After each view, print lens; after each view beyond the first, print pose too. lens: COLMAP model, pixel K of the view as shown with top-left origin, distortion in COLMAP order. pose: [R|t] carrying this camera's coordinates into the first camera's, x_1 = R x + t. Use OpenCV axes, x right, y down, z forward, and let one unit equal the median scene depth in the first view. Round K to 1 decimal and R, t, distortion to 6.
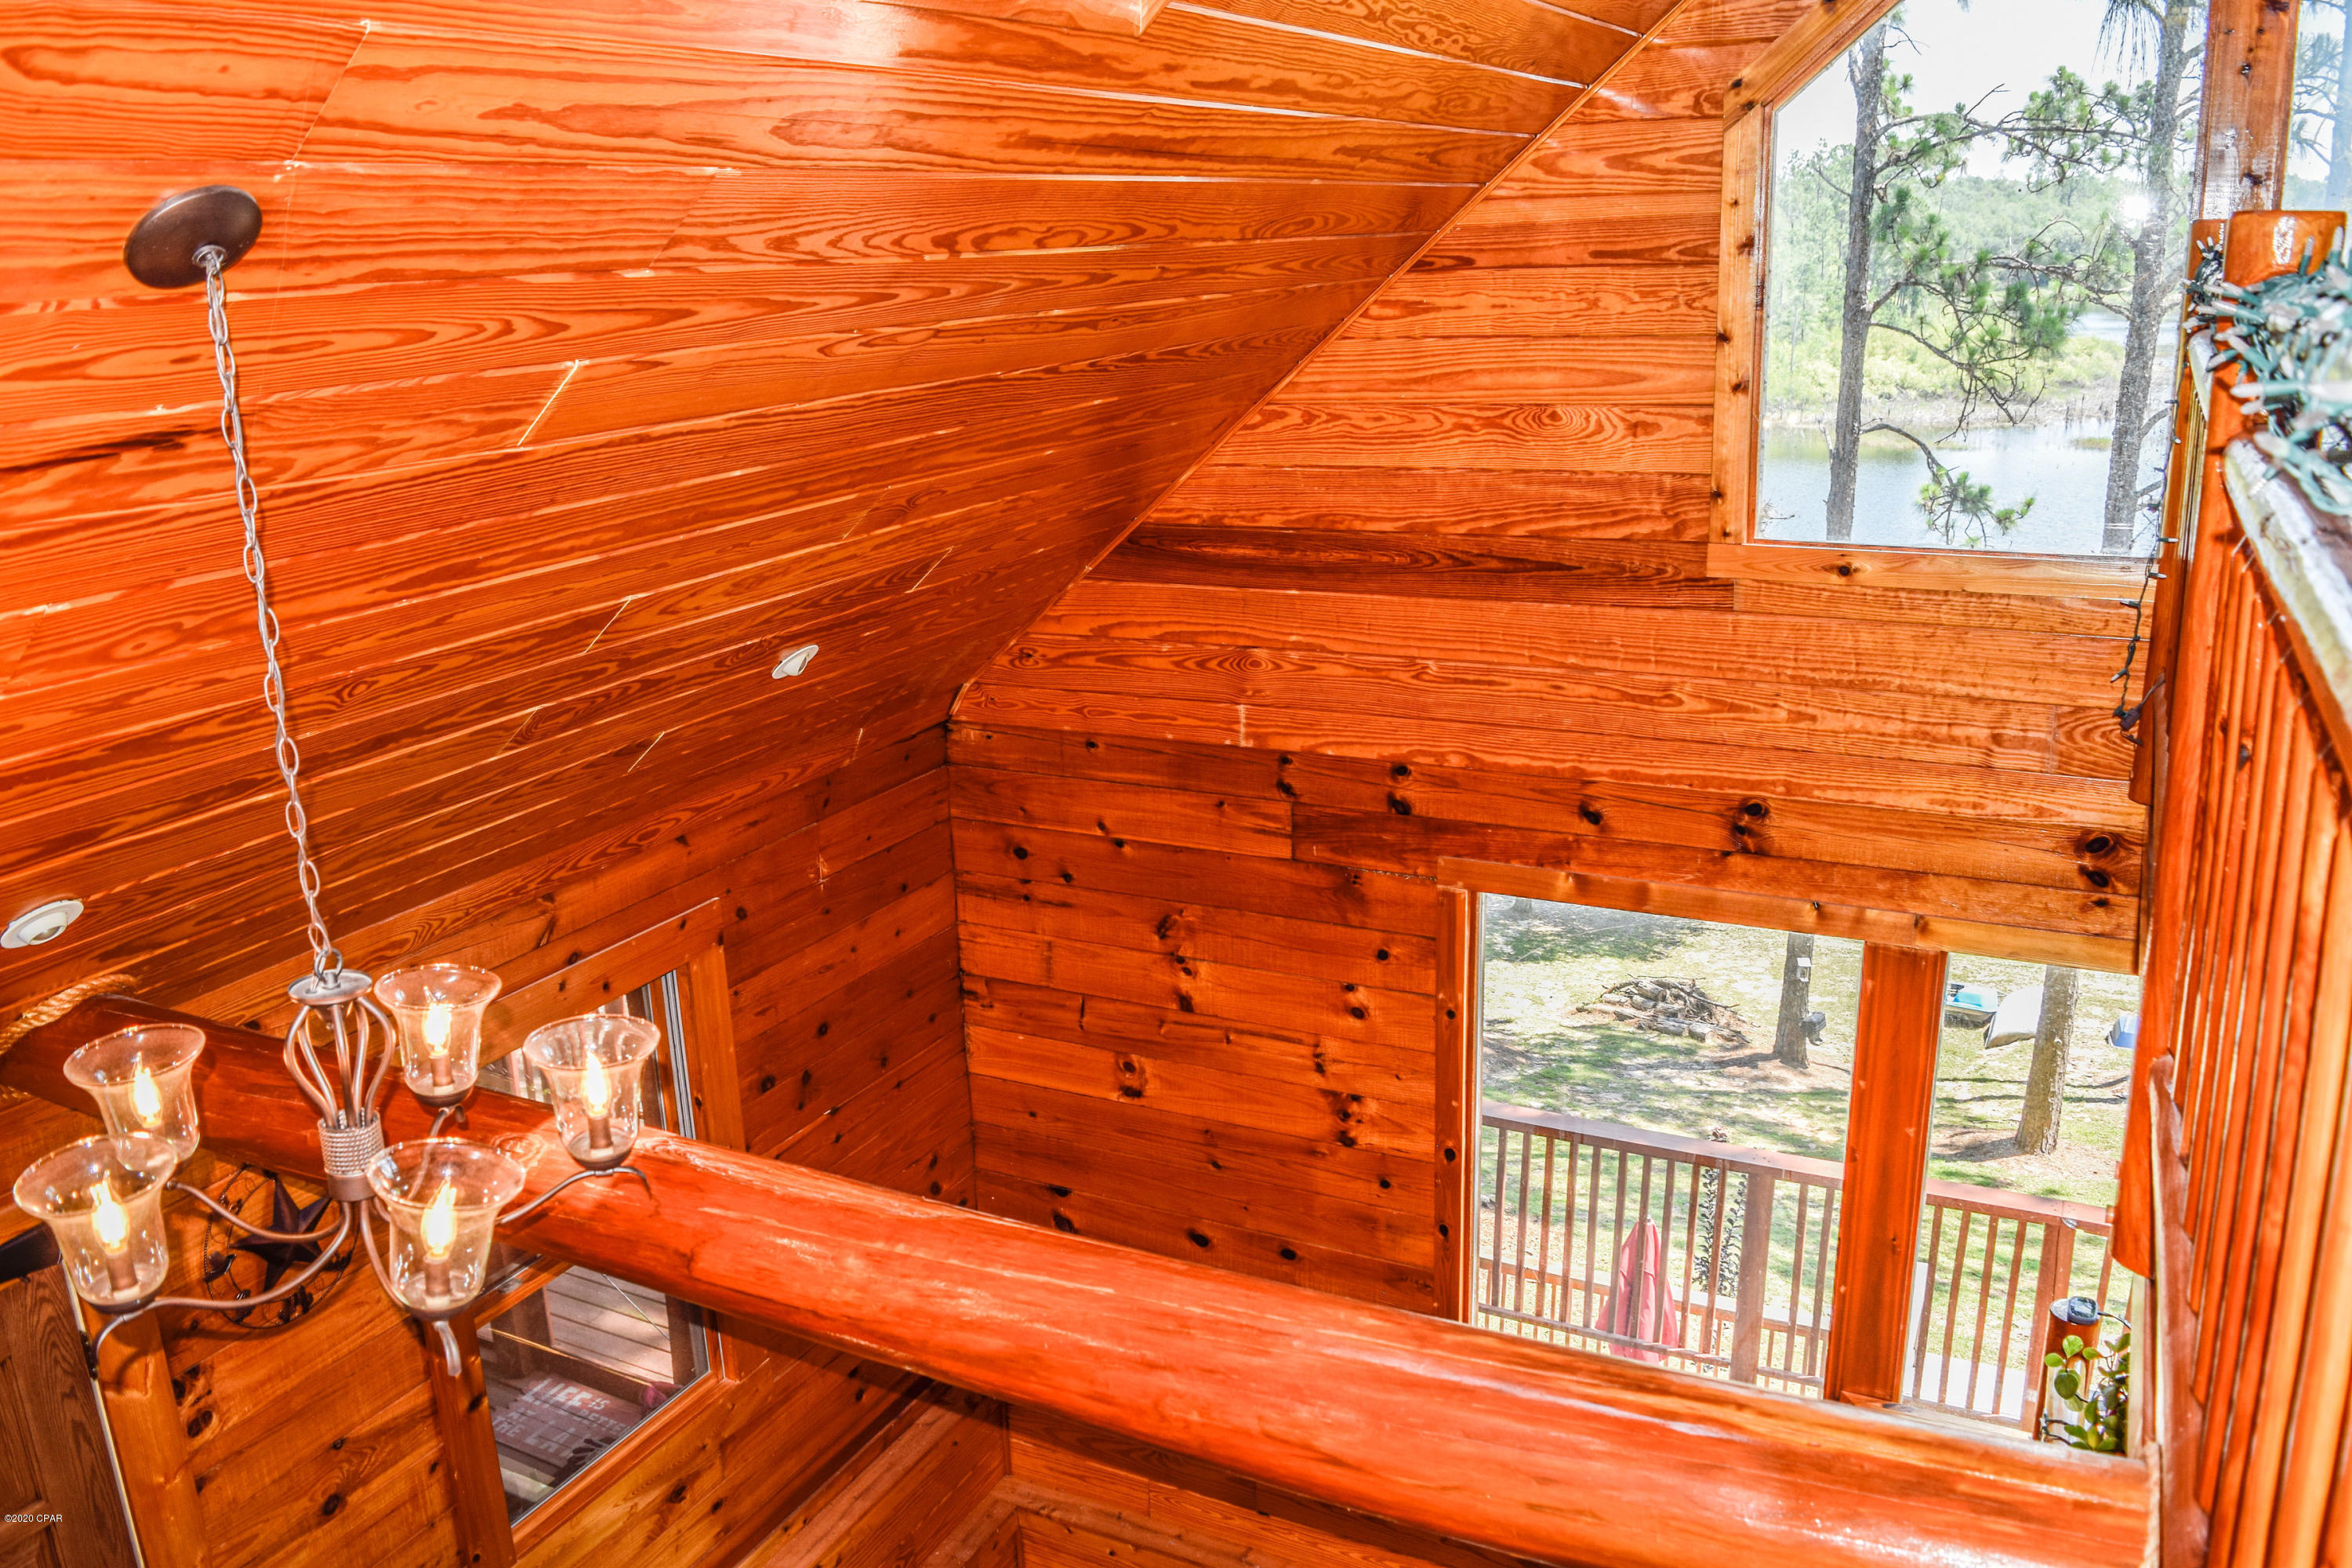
lens RADIAL K [[1853.9, 0, 1176.0], [0, 1853.9, 784.0], [0, 0, 1]] dist [-0.095531, 0.018590]
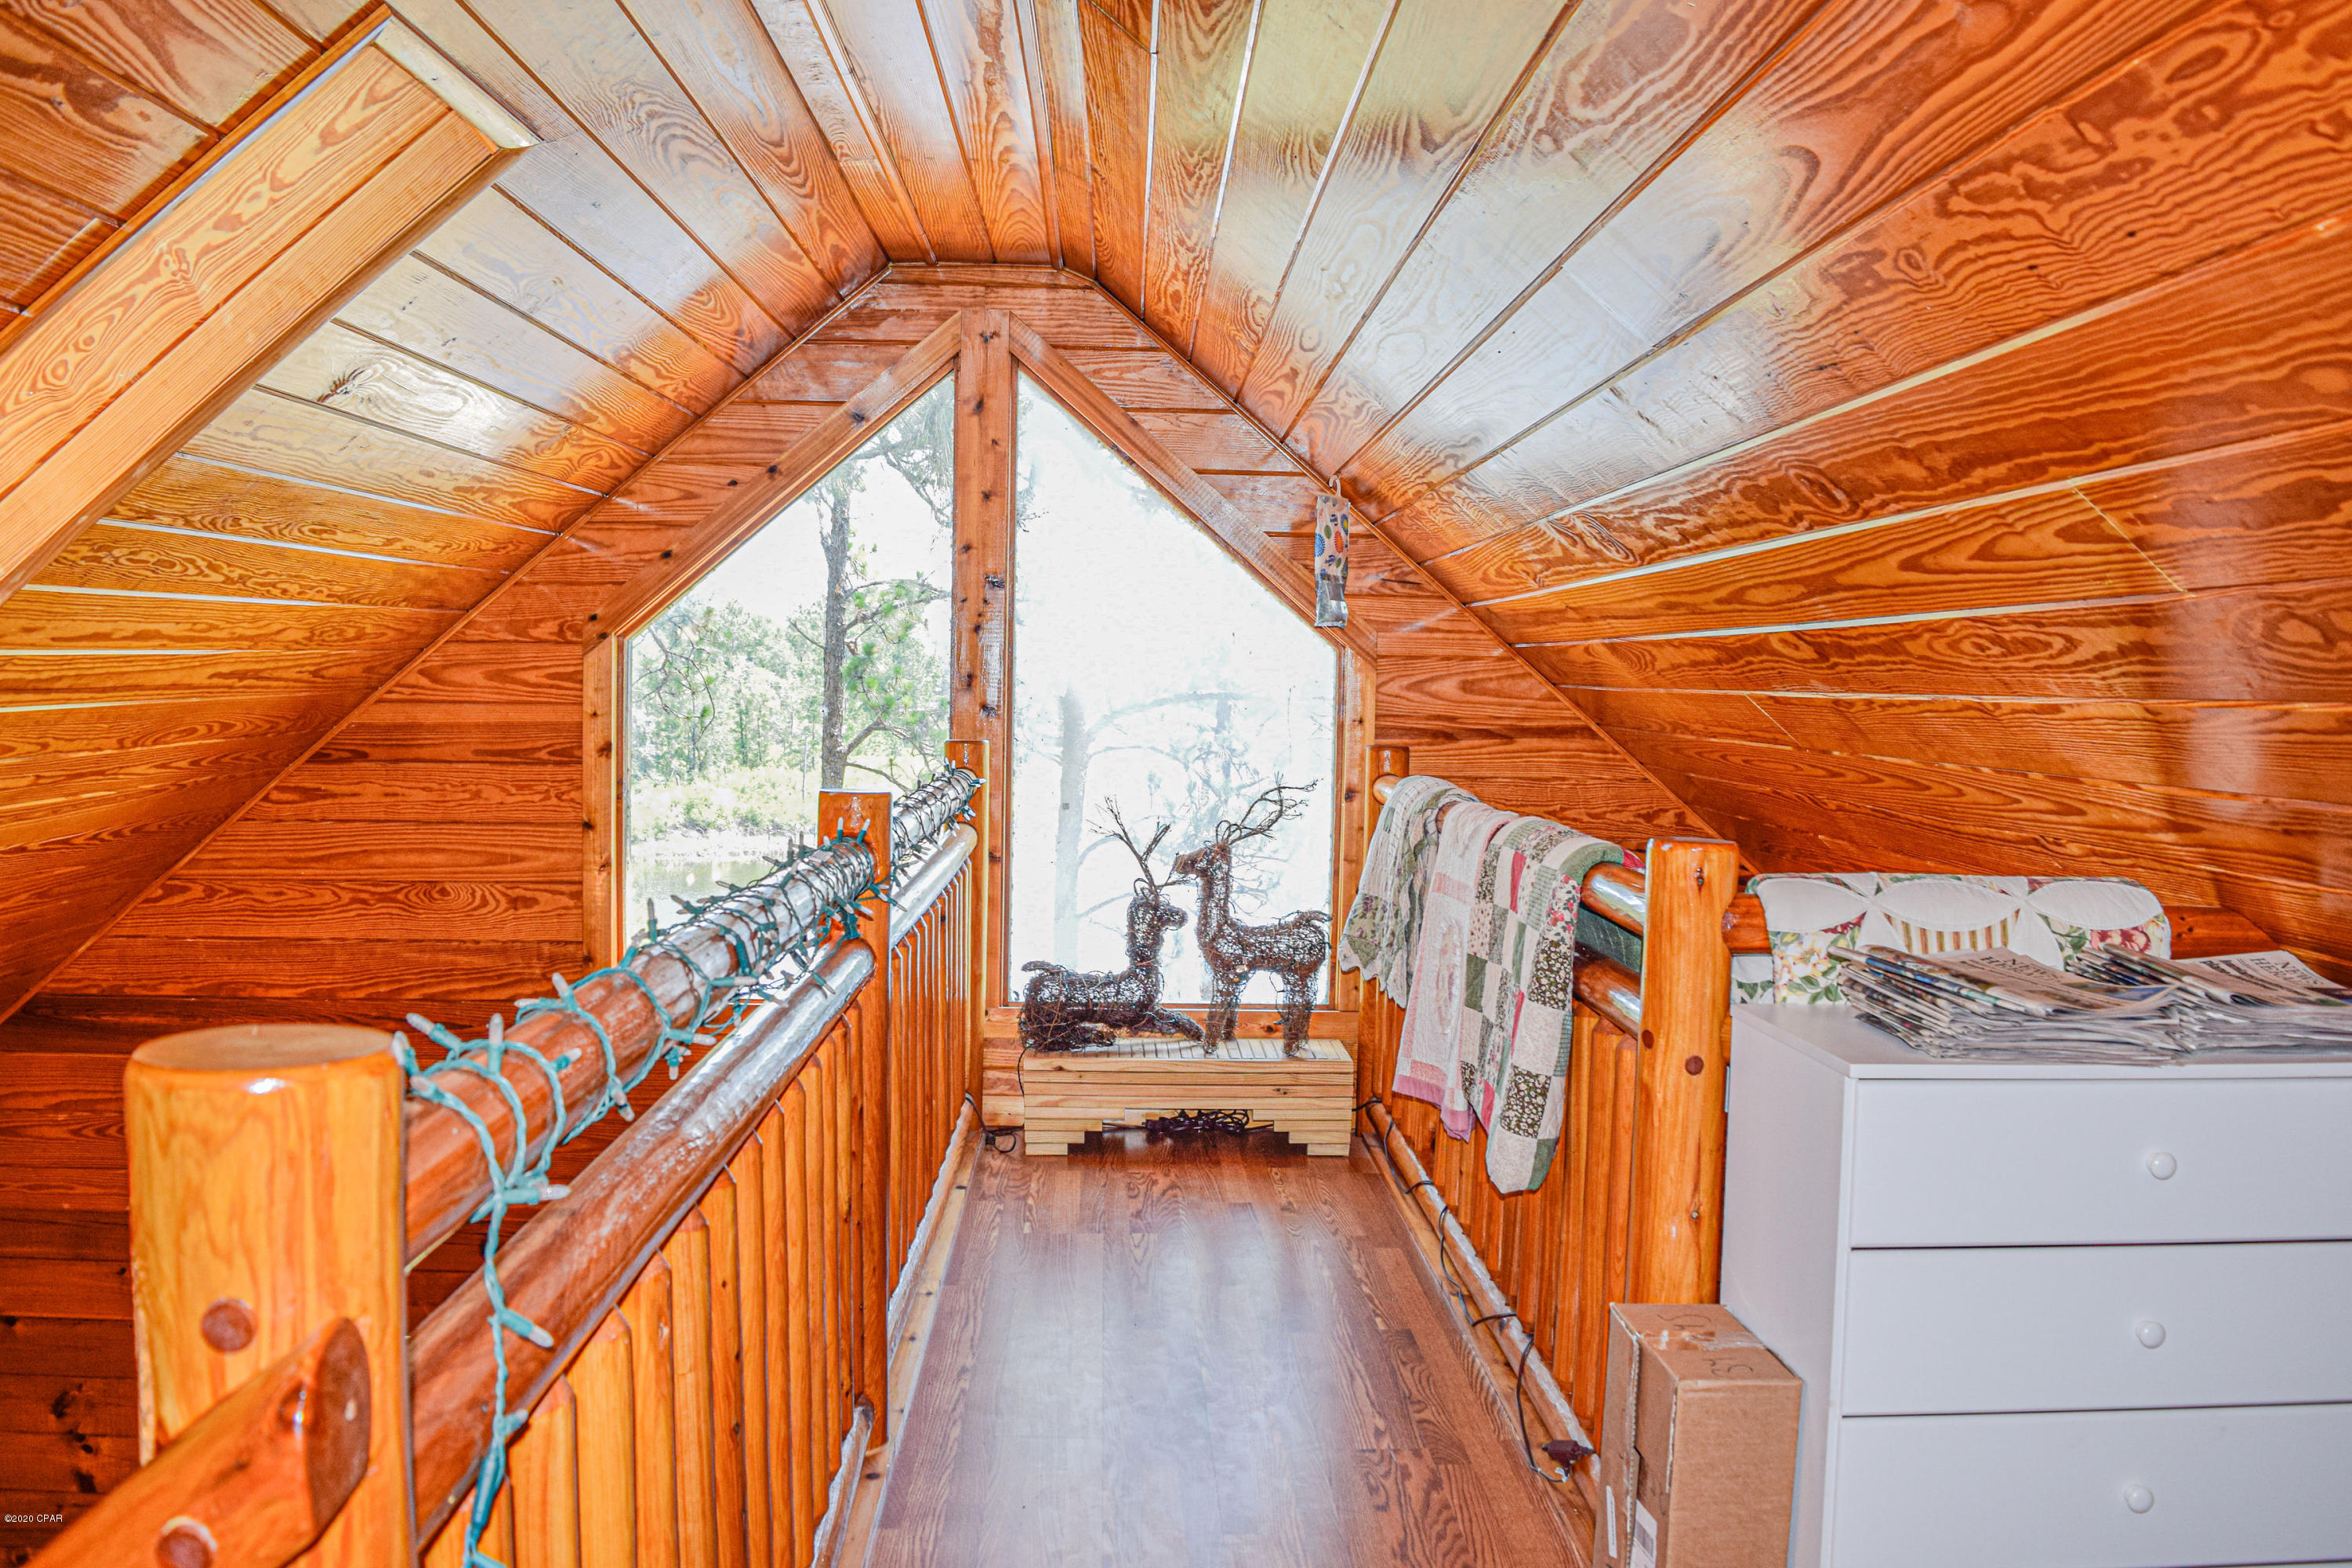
lens RADIAL K [[1853.9, 0, 1176.0], [0, 1853.9, 784.0], [0, 0, 1]] dist [-0.095531, 0.018590]
pose [[0.866691, 0.021041, 0.498401, 0.037434], [0.093275, 0.974653, -0.203348, 0.003943], [-0.490047, 0.222728, 0.842761, -0.174311]]
